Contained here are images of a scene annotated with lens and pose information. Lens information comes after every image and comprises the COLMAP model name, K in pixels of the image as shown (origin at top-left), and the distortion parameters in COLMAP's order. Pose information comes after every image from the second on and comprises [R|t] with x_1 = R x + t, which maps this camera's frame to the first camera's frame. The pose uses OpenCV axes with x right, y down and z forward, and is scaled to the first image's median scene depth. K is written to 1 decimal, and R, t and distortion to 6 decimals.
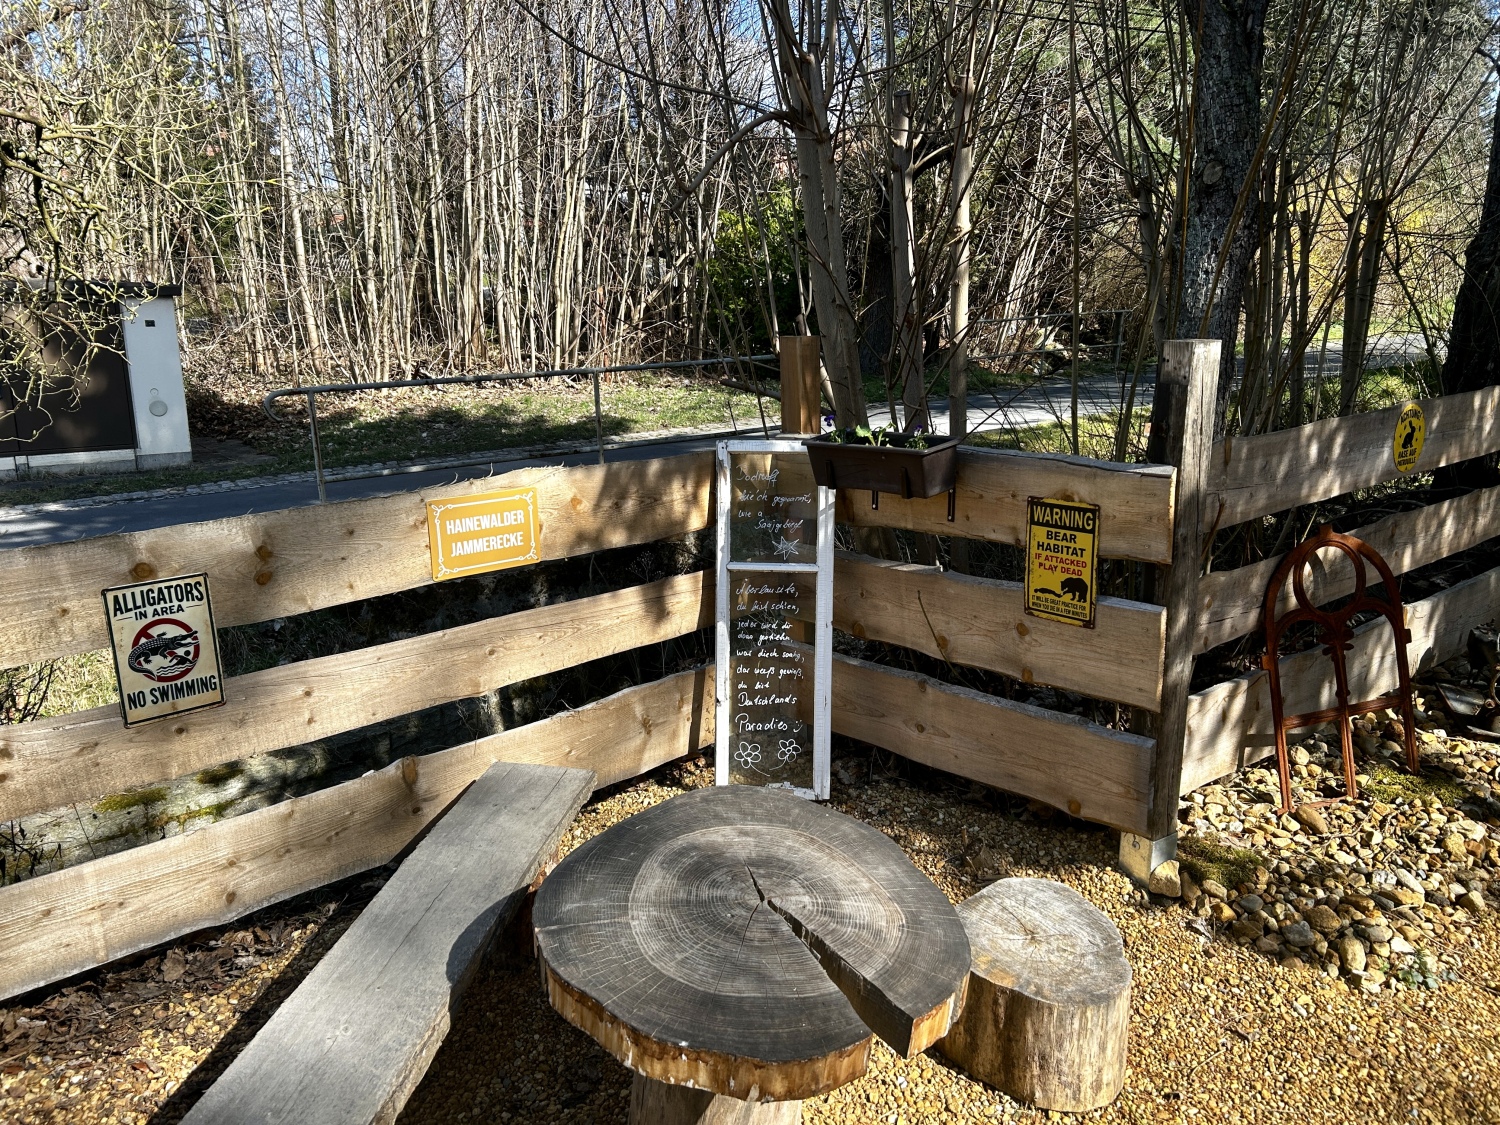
lens RADIAL K [[1118.7, 0, 747.1], [0, 1118.7, 572.2], [0, 0, 1]] dist [0.095974, -0.153940]
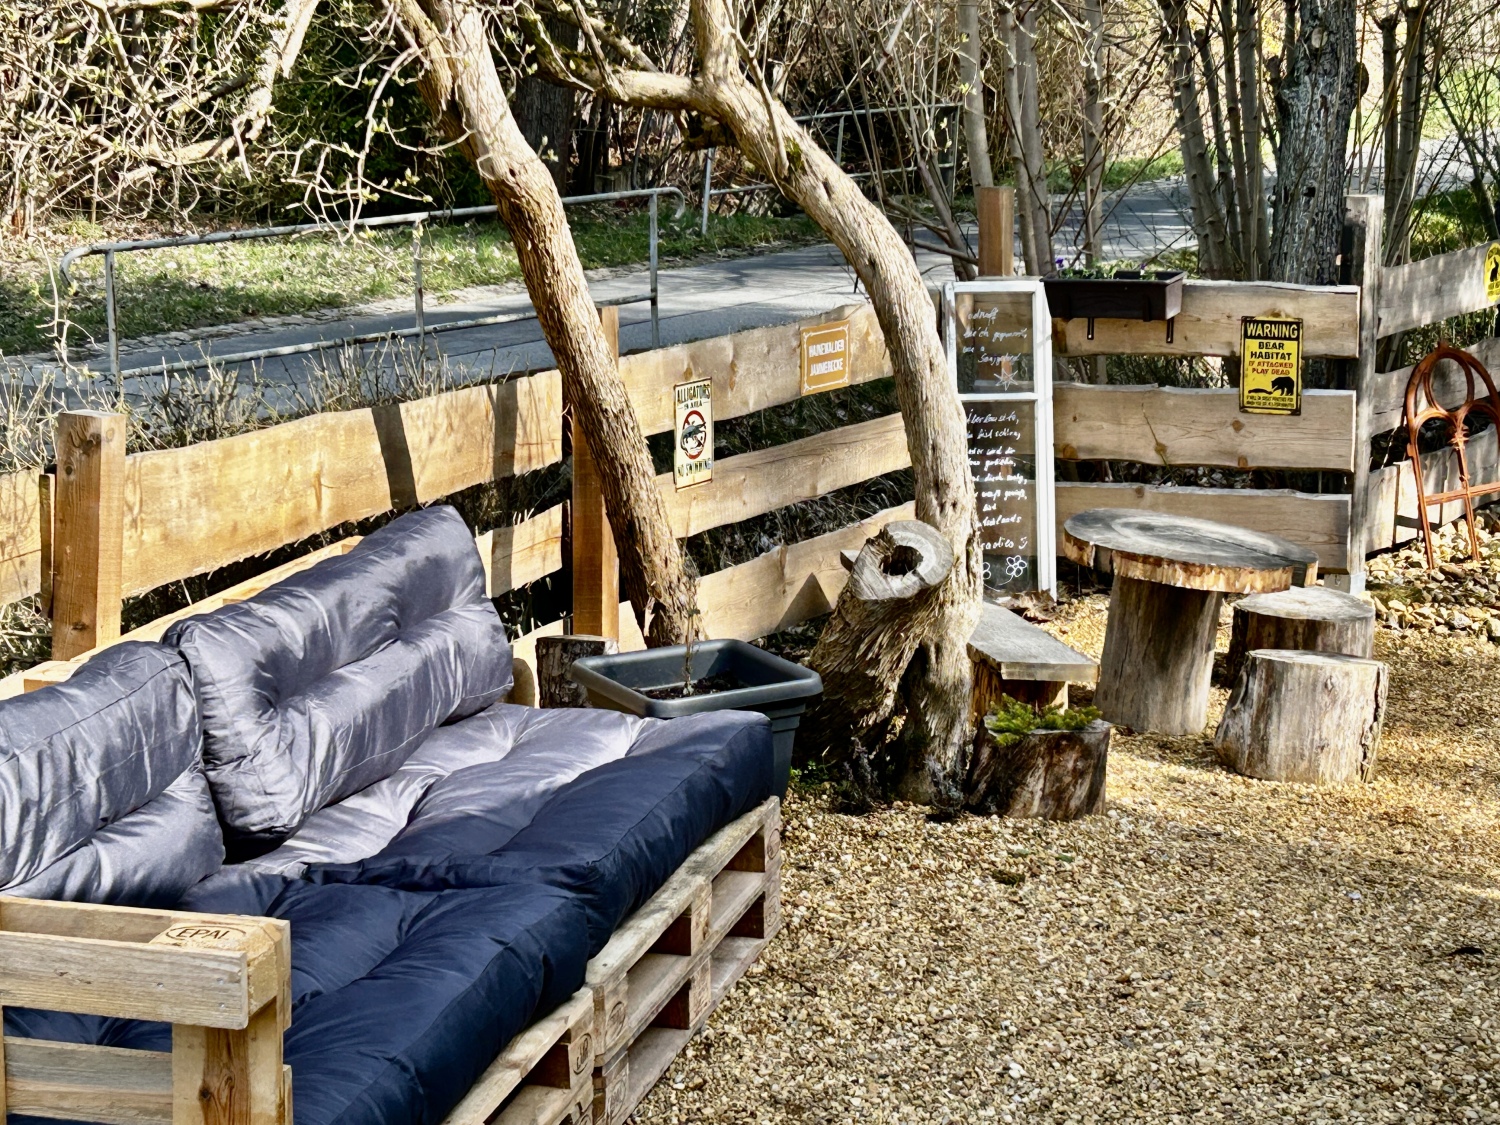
lens RADIAL K [[2968.9, 0, 750.0], [0, 2968.9, 562.5], [0, 0, 1]] dist [0.164571, 0.003265]
pose [[0.950532, -0.042566, 0.307698, -1.328231], [0.061018, 0.996854, -0.050593, 0.346648], [-0.304576, 0.066865, 0.950138, -2.014968]]
